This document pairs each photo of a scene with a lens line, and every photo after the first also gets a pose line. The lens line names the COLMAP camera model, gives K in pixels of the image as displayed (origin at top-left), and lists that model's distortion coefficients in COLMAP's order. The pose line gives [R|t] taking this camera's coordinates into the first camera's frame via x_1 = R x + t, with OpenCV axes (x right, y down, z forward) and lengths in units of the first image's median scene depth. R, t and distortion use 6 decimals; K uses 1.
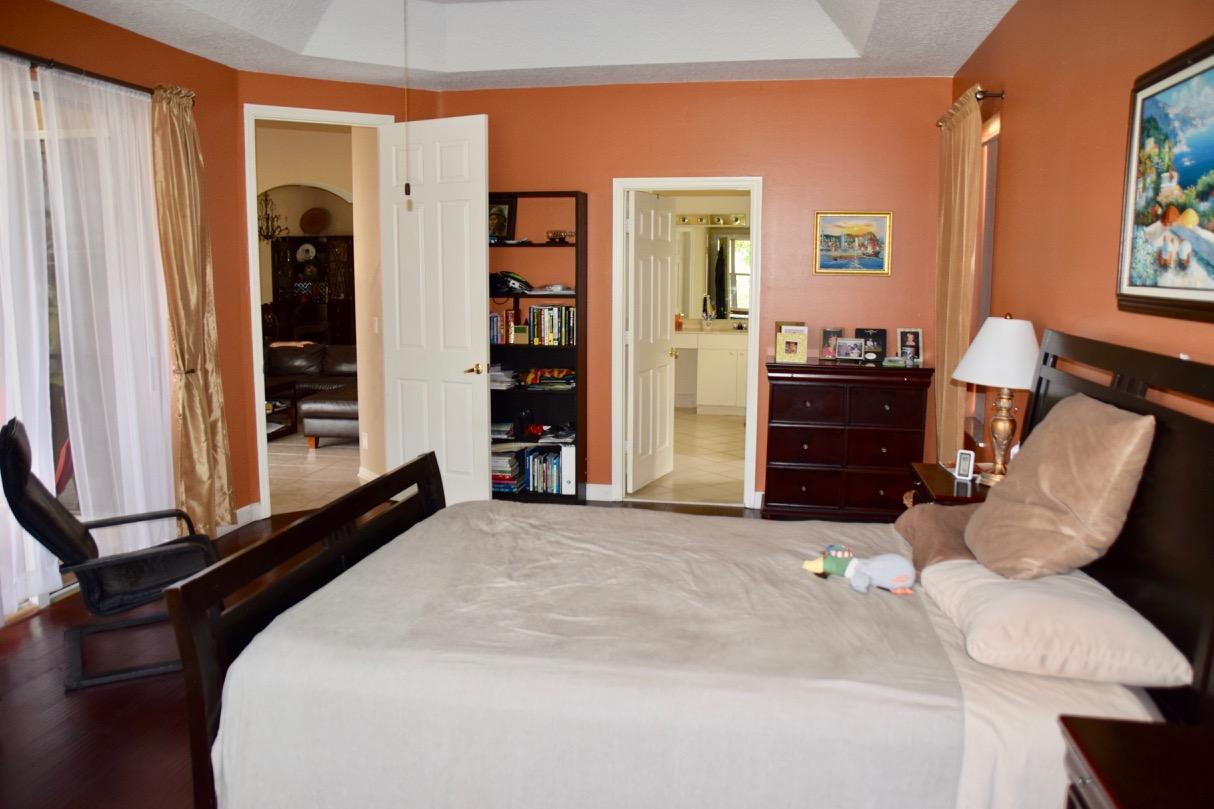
lens RADIAL K [[971.8, 0, 607.5], [0, 971.8, 408.0], [0, 0, 1]] dist [-0.108832, 0.105843]
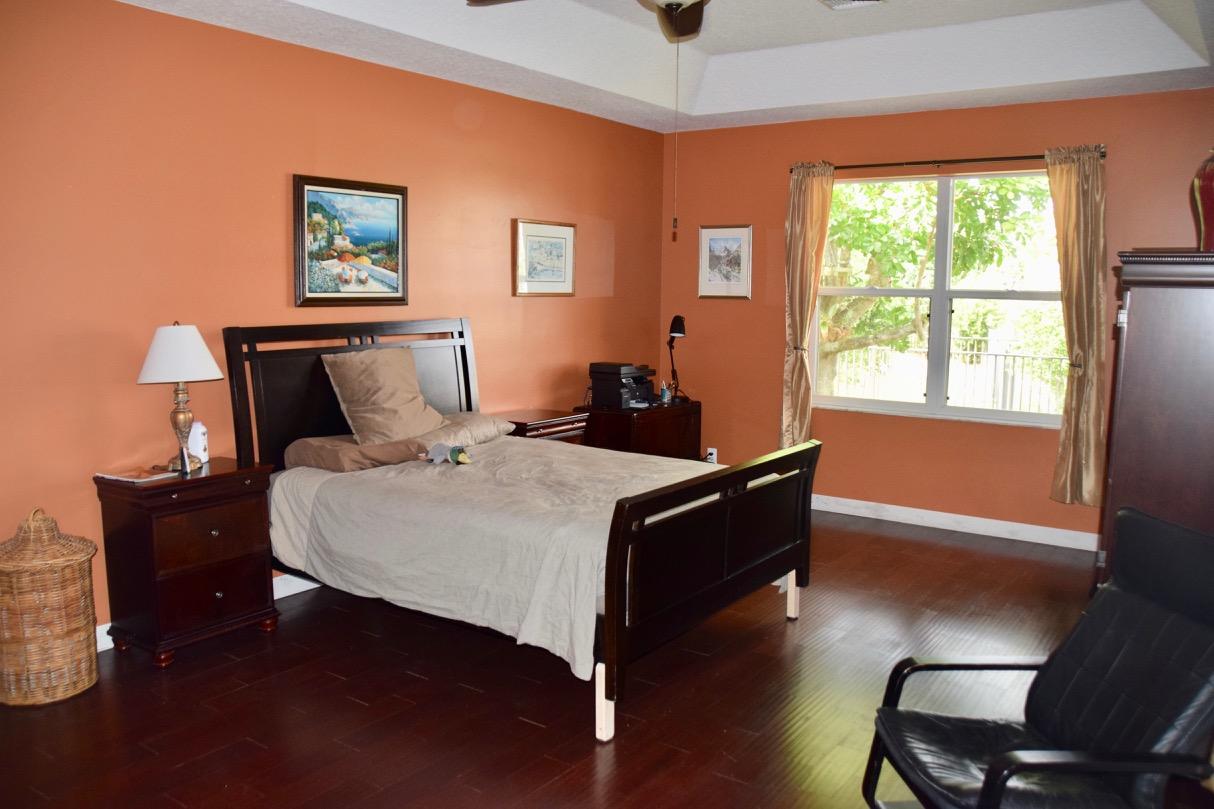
lens RADIAL K [[971.8, 0, 607.6], [0, 971.8, 401.7], [0, 0, 1]] dist [-0.108832, 0.105843]
pose [[-0.907769, -0.071397, 0.413349, -0.796748], [0.039322, 0.966585, 0.253313, -0.402734], [-0.417623, 0.246203, -0.874629, 2.636499]]
